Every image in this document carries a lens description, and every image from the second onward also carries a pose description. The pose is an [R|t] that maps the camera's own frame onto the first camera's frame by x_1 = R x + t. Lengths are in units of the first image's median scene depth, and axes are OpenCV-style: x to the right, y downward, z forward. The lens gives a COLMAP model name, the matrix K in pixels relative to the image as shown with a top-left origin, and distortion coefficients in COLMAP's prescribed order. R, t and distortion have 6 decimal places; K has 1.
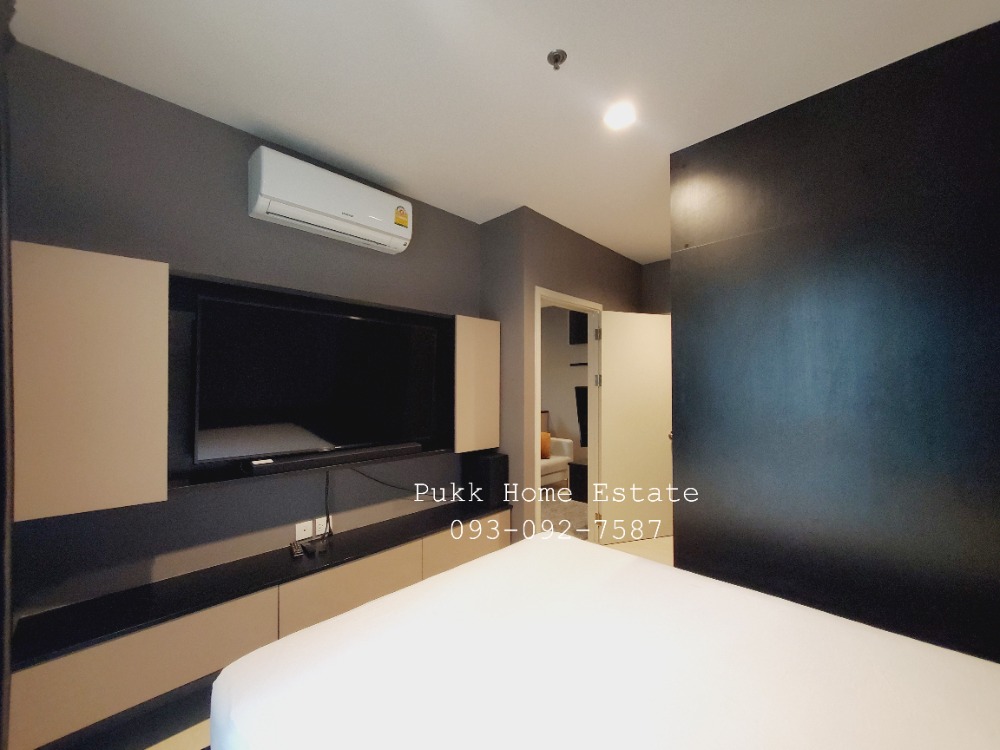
lens RADIAL K [[392.8, 0, 501.1], [0, 392.8, 379.9], [0, 0, 1]] dist [-0.001843, -0.000271]
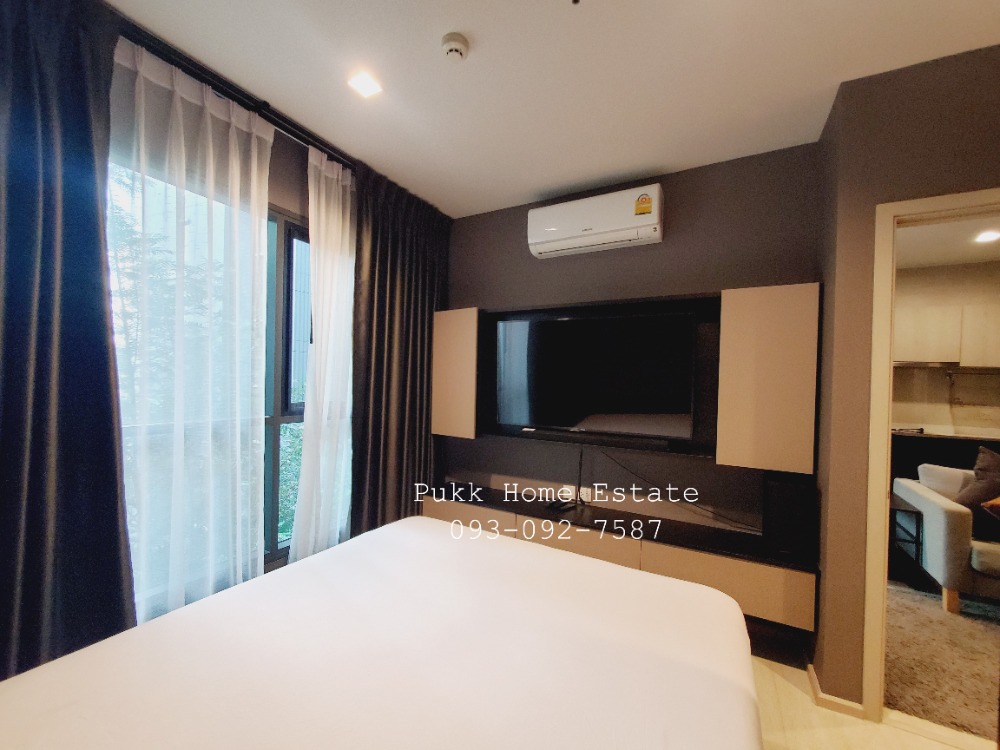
lens RADIAL K [[392.8, 0, 501.1], [0, 392.8, 379.9], [0, 0, 1]] dist [-0.001843, -0.000271]
pose [[0.273495, 0.011246, -0.961808, 0.589457], [-0.009297, 0.999916, 0.009049, 0.010544], [0.961828, 0.006467, 0.273577, 0.401484]]
